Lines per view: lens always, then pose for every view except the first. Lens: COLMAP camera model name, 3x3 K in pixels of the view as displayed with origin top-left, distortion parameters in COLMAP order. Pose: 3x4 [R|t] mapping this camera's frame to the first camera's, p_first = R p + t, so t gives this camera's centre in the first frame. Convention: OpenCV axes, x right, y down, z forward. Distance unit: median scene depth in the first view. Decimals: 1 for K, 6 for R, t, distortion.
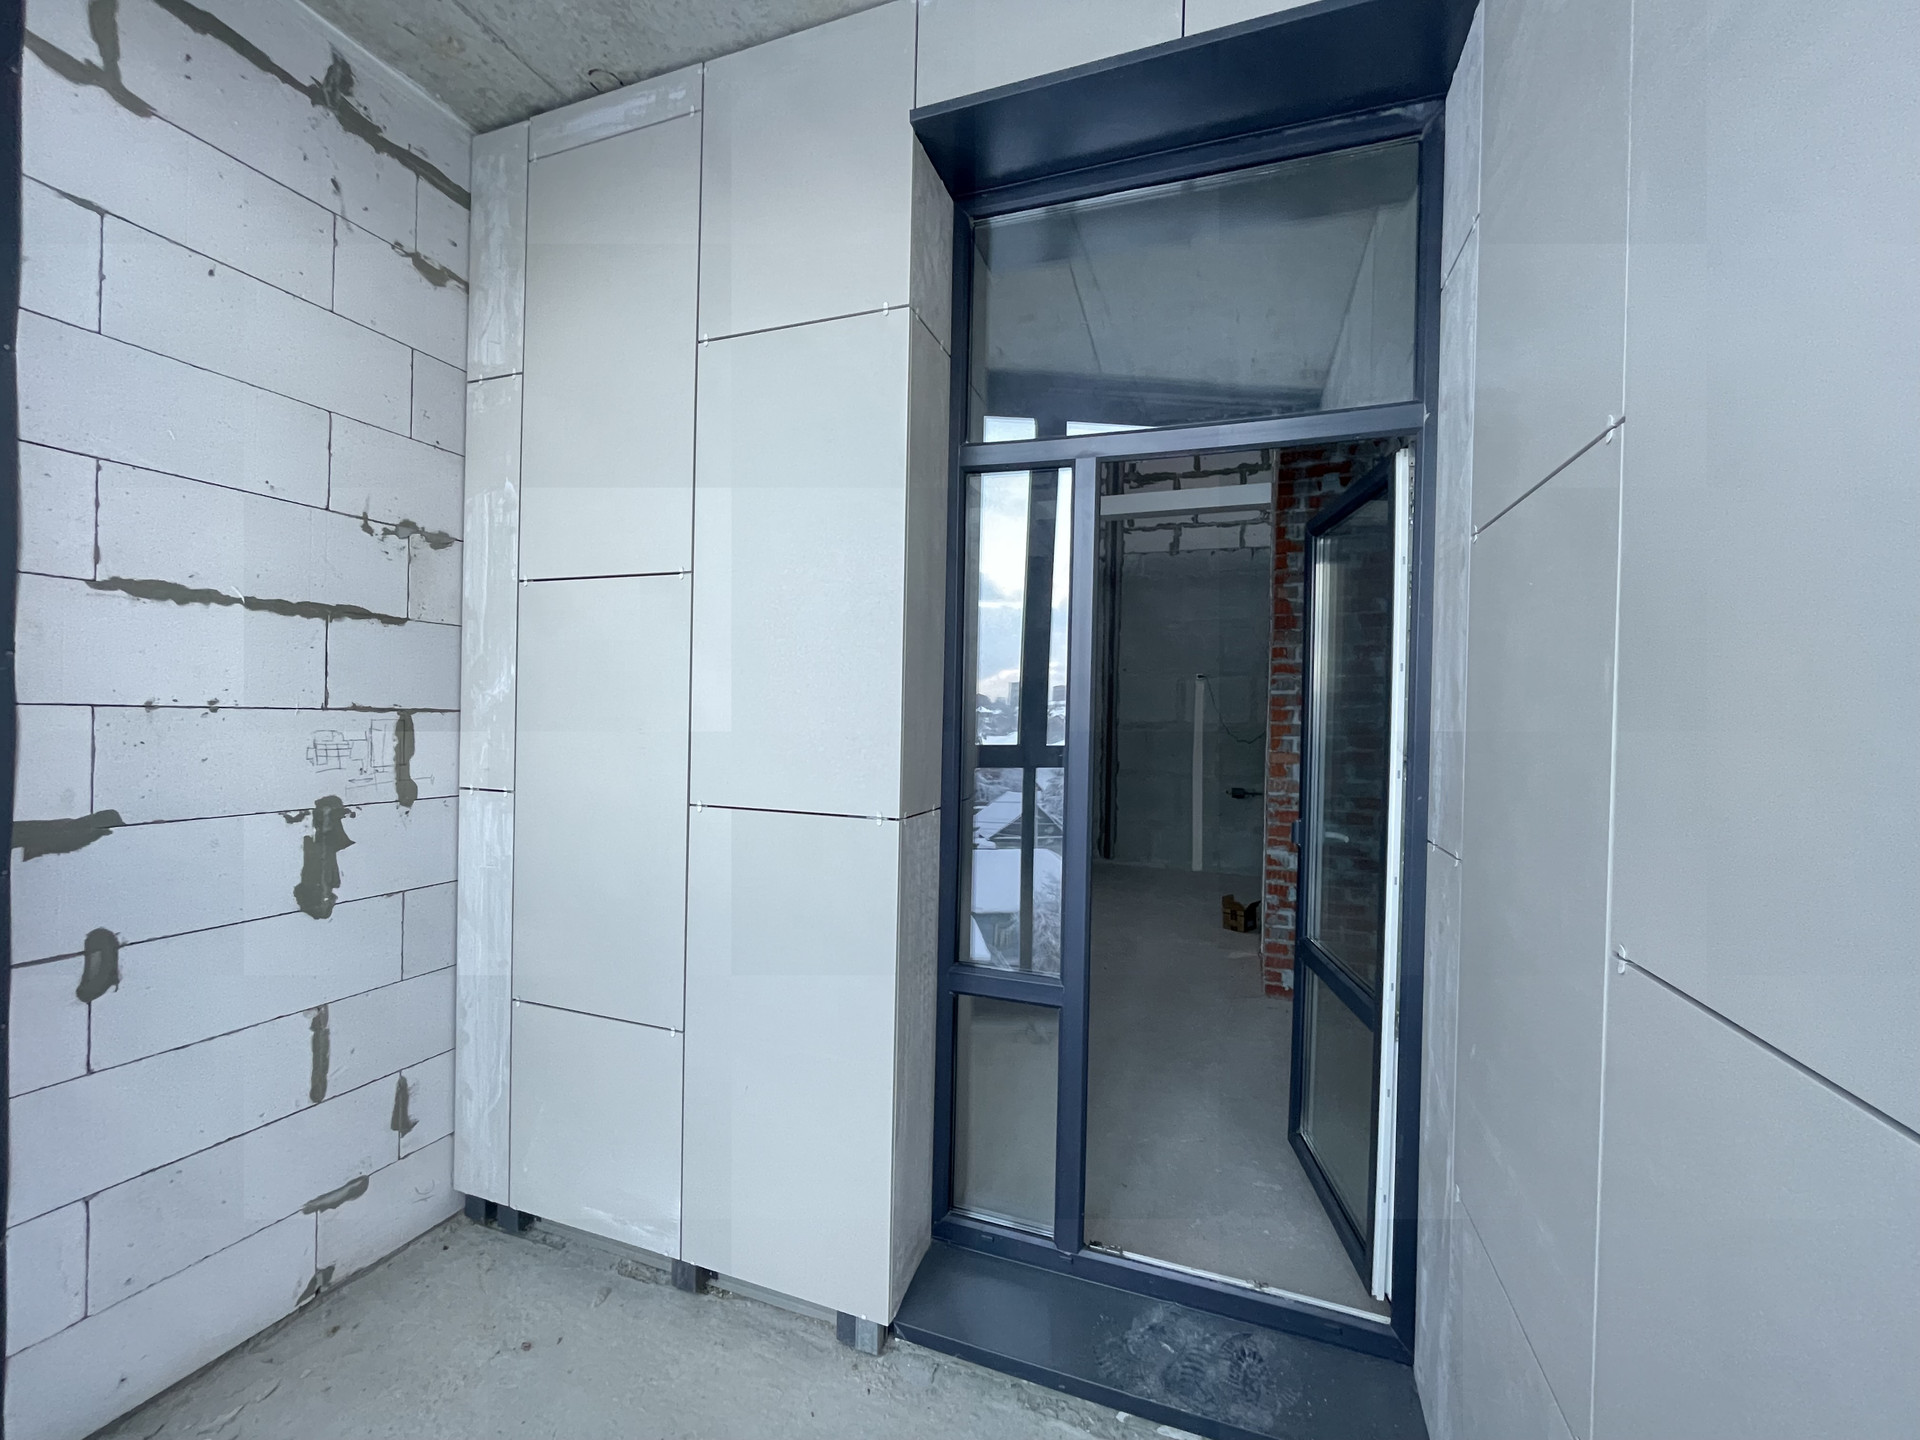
lens RADIAL K [[776.1, 0, 963.4], [0, 776.1, 721.0], [0, 0, 1]] dist [-0.006458, 0.000425]
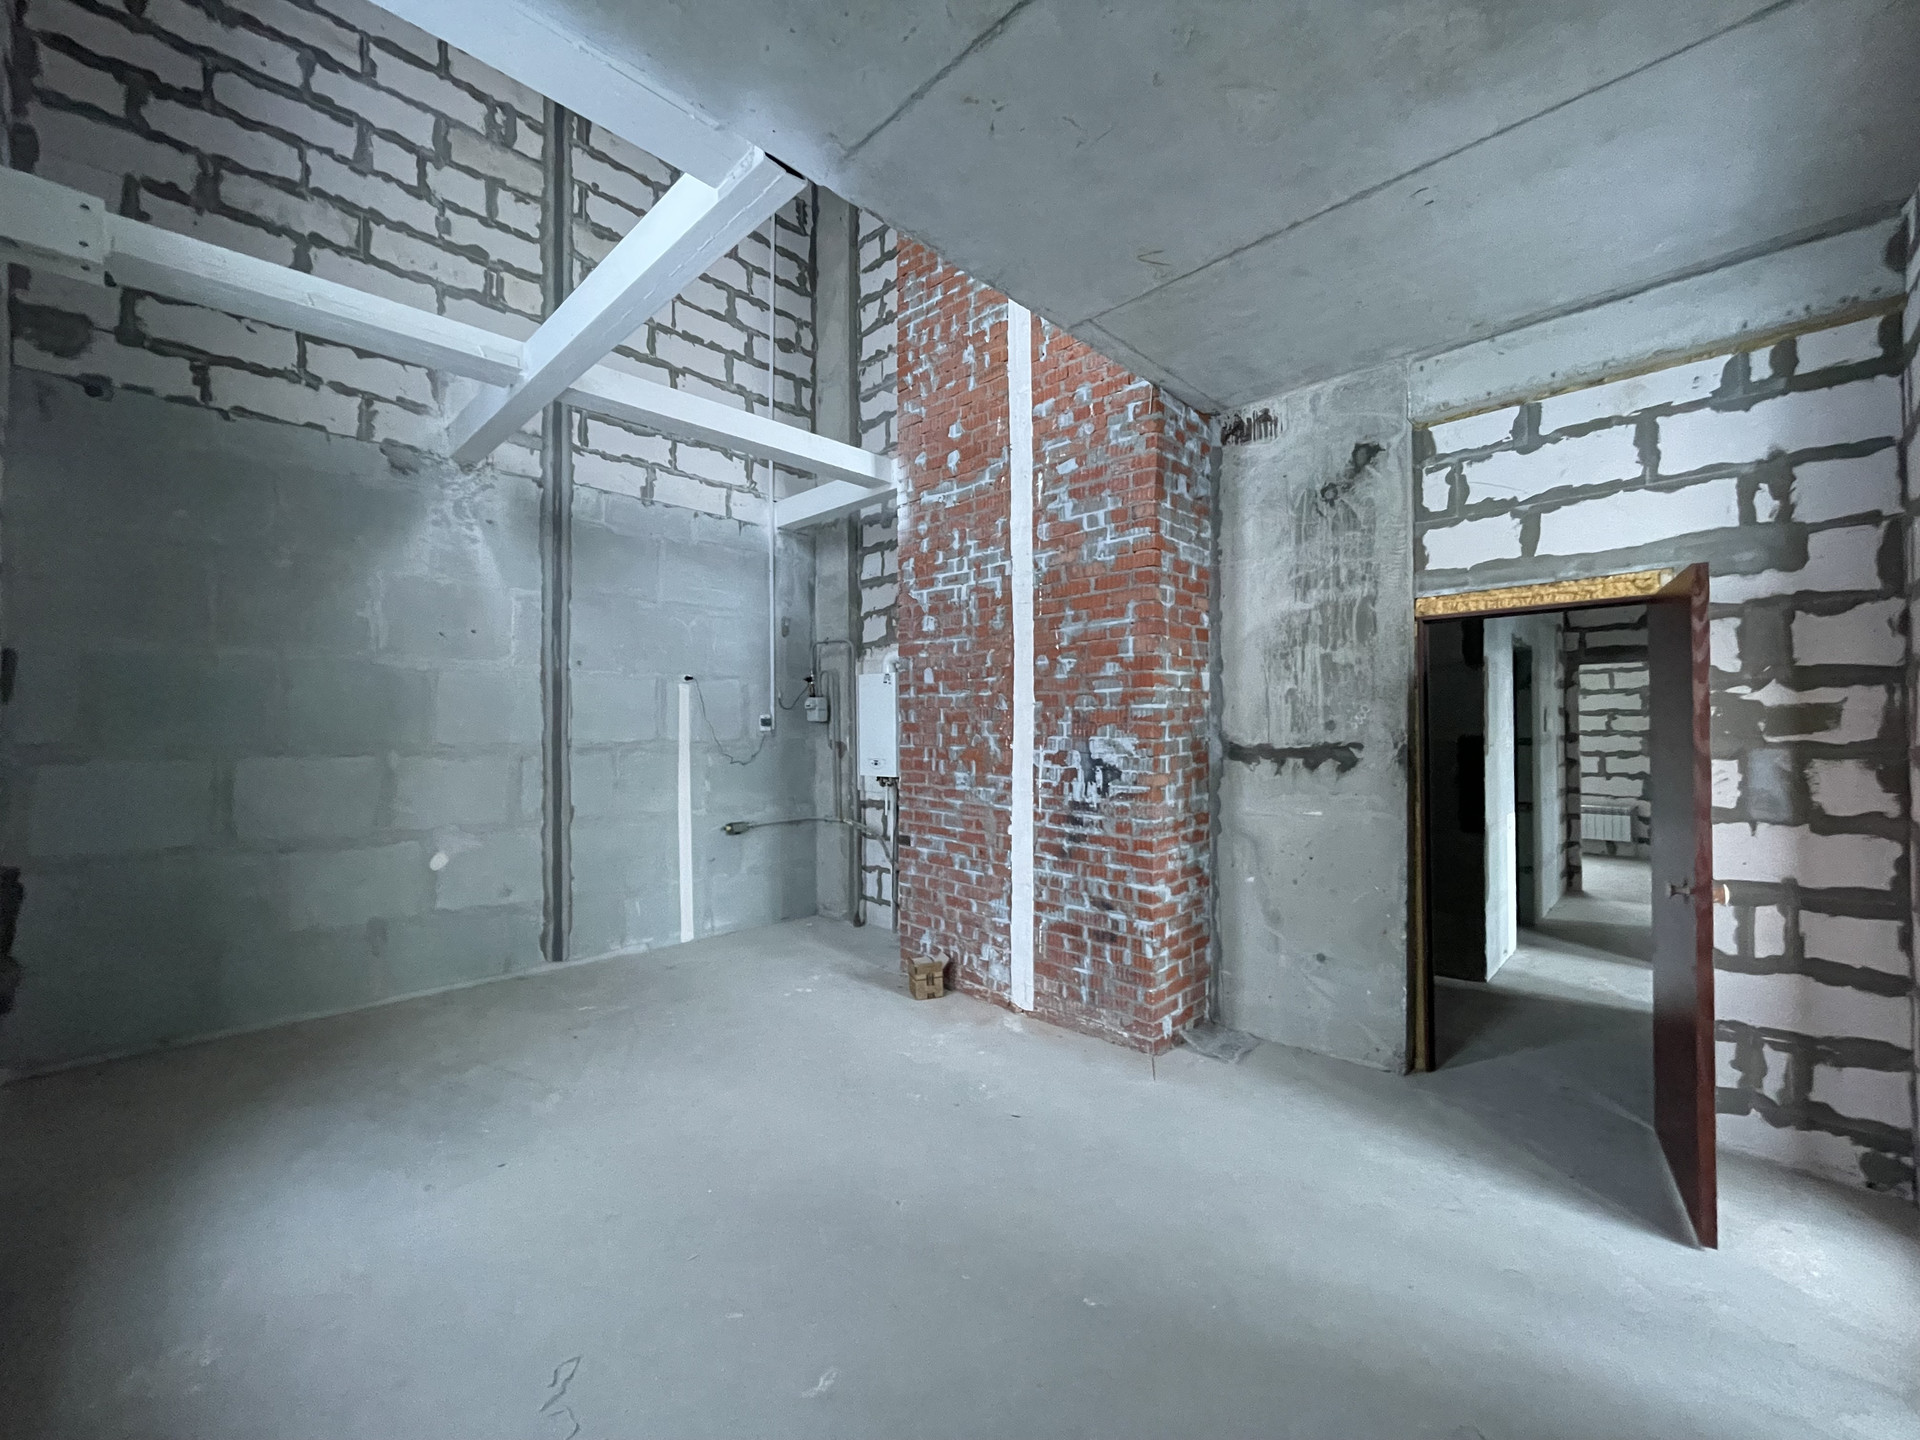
lens RADIAL K [[776.1, 0, 959.9], [0, 776.1, 719.0], [0, 0, 1]] dist [-0.006458, 0.000425]
pose [[0.401362, -0.008289, 0.915882, -0.440153], [0.017770, 0.999841, 0.001261, -0.023850], [-0.915747, 0.015769, 0.401446, 0.761915]]
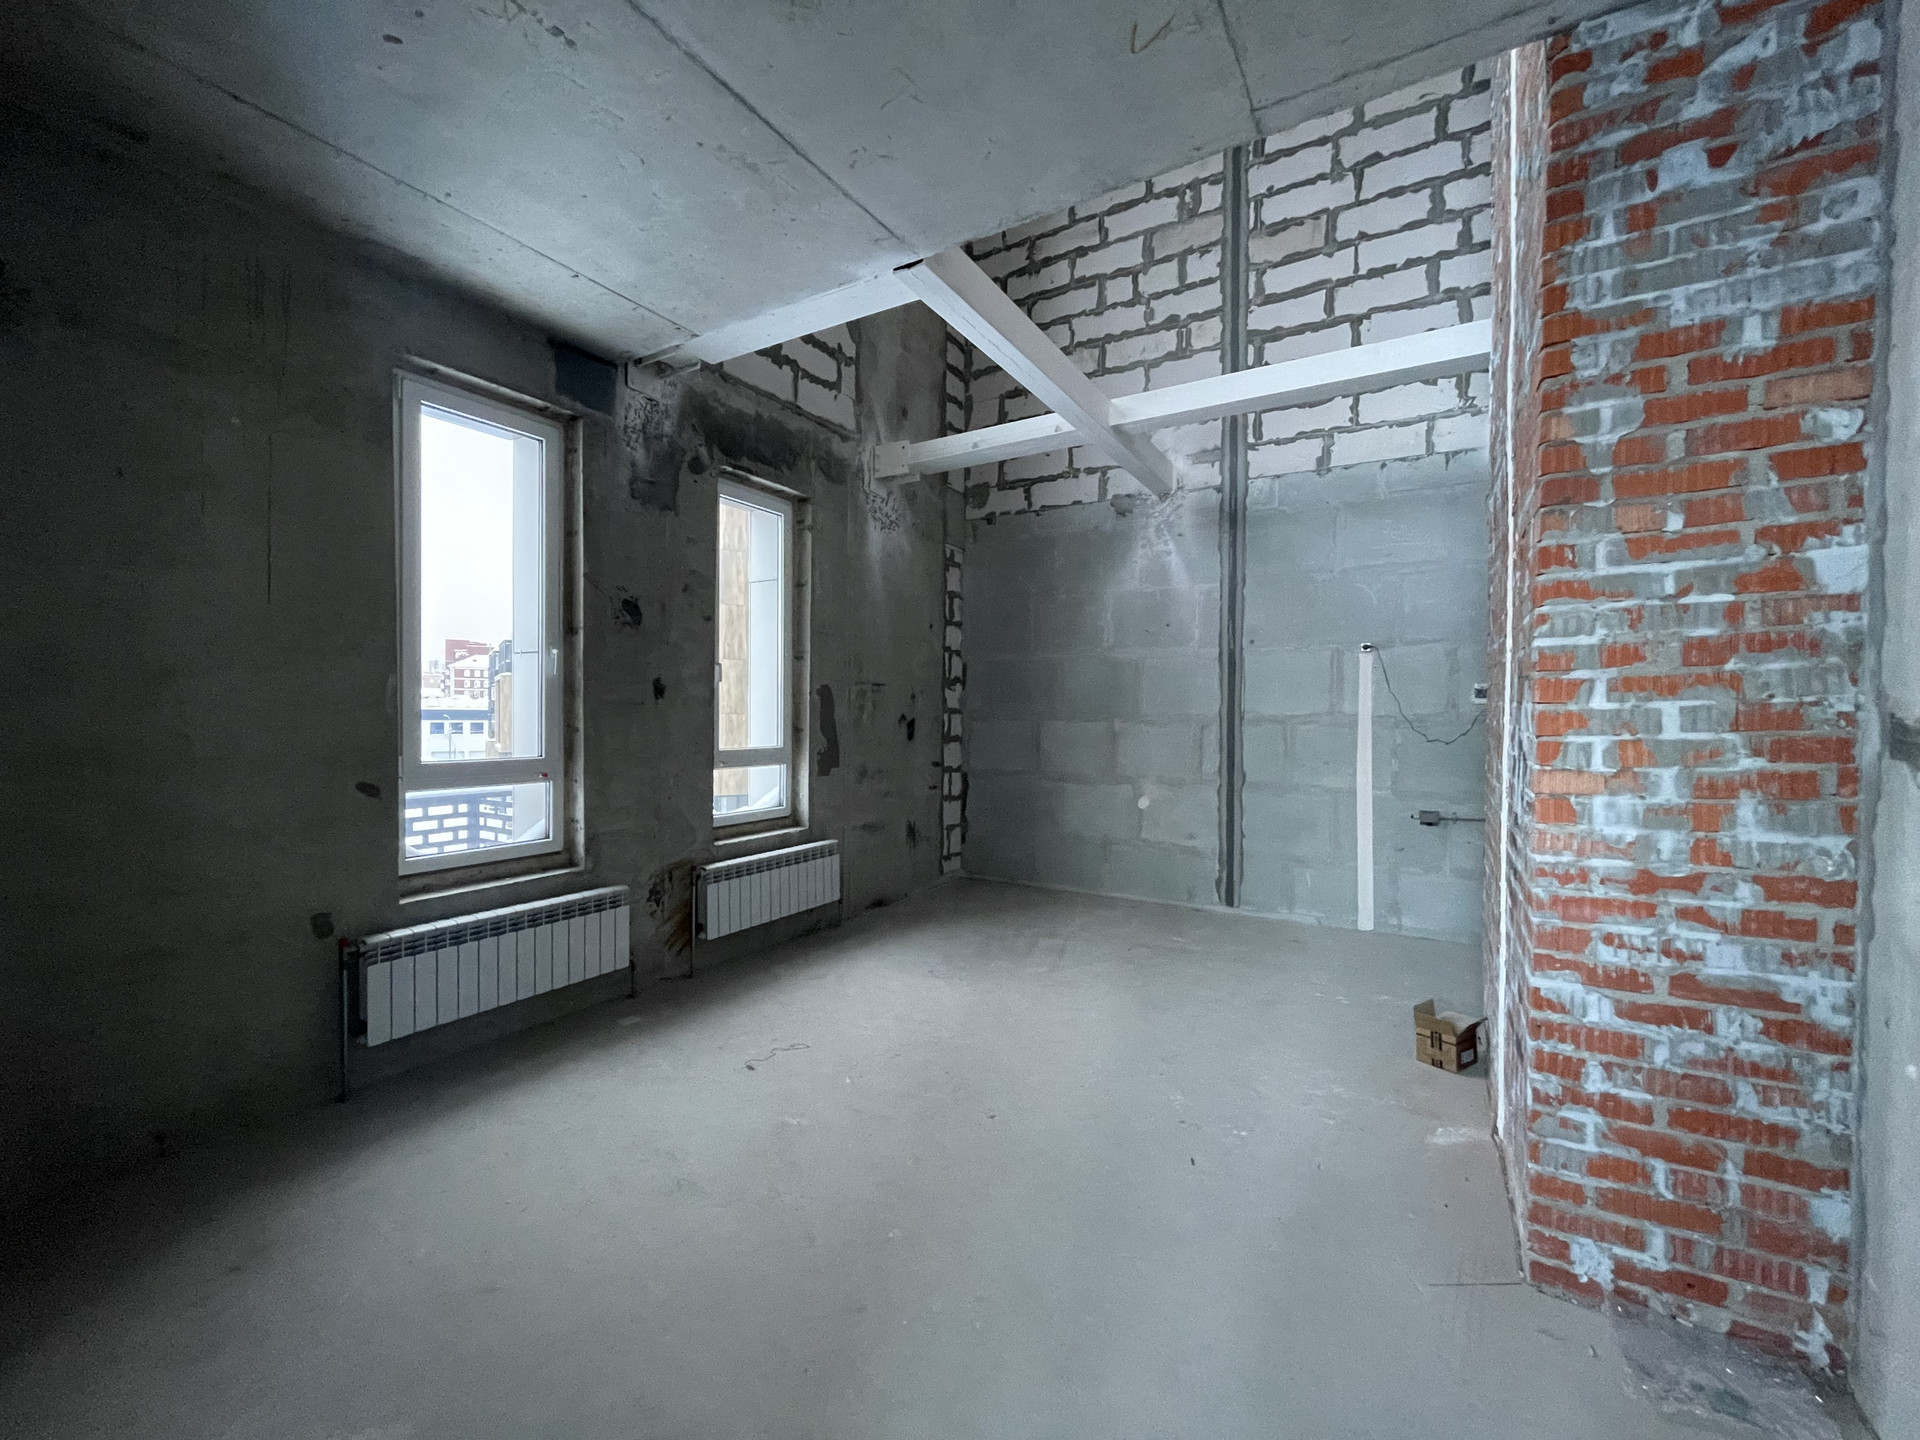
lens RADIAL K [[776.1, 0, 956.7], [0, 776.1, 719.9], [0, 0, 1]] dist [-0.006458, 0.000425]
pose [[0.982632, -0.013709, -0.185060, 0.123676], [0.013528, 0.999906, -0.002238, 0.005858], [0.185074, -0.000304, 0.982725, 0.425846]]
